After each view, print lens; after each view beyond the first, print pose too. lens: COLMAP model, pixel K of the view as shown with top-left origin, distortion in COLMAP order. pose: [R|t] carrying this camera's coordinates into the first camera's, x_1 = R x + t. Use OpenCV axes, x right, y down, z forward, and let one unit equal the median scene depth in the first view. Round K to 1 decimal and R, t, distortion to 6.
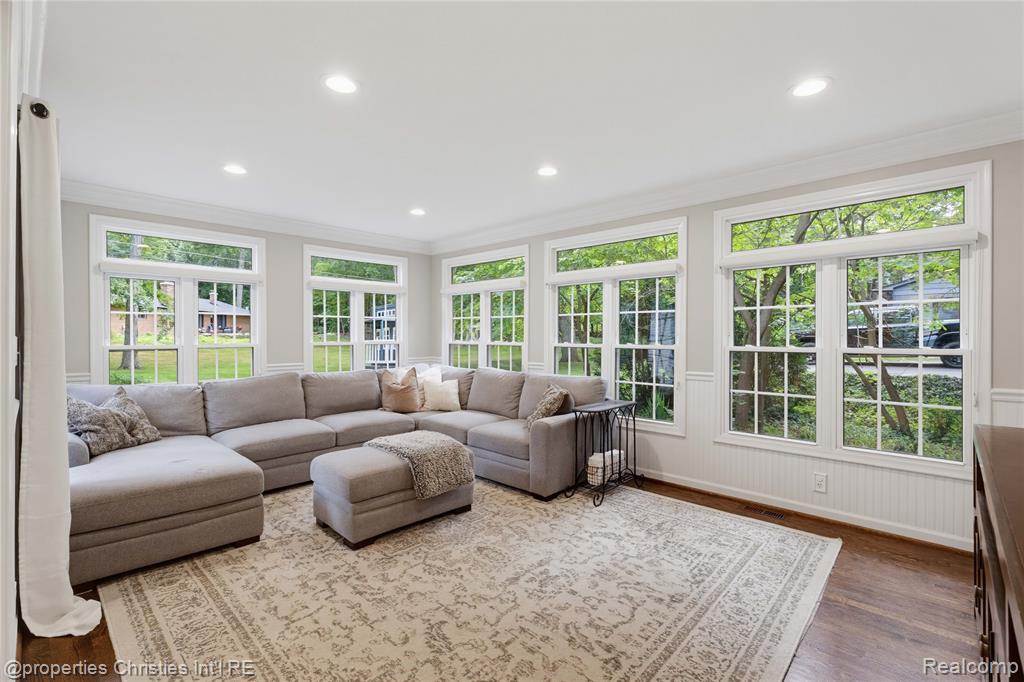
lens RADIAL K [[456.1, 0, 516.8], [0, 456.1, 336.7], [0, 0, 1]] dist [-0.002545, 0.000020]
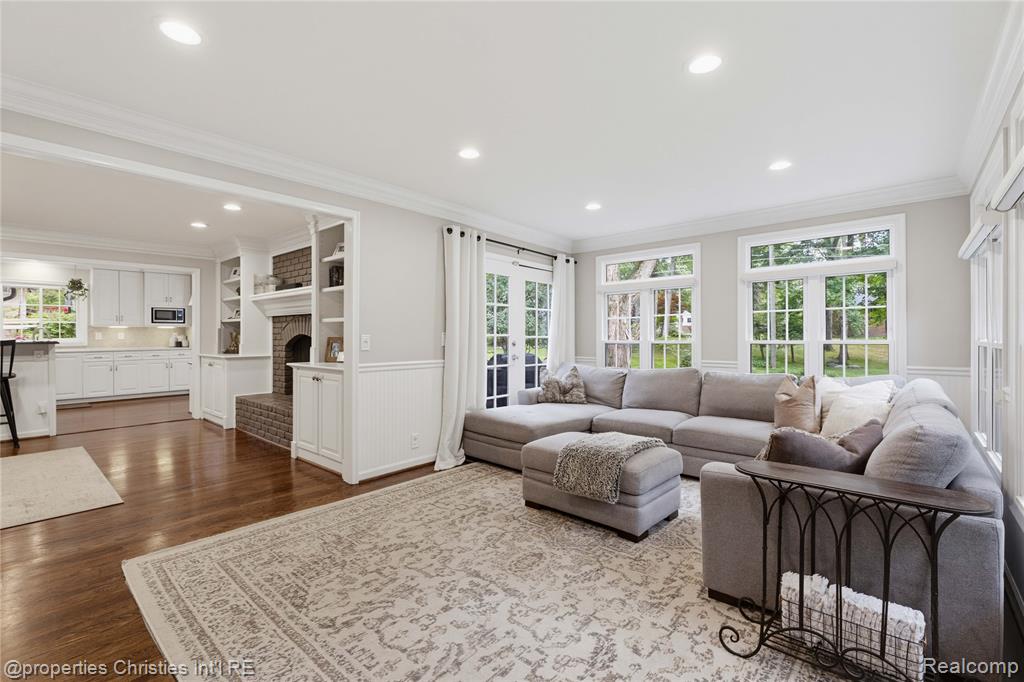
lens RADIAL K [[456.1, 0, 516.8], [0, 456.1, 336.7], [0, 0, 1]] dist [-0.002545, 0.000020]
pose [[0.032331, -0.000404, -0.999477, 0.939055], [-0.000730, 1.000000, -0.000428, 0.013185], [0.999477, 0.000744, 0.032331, 1.001317]]
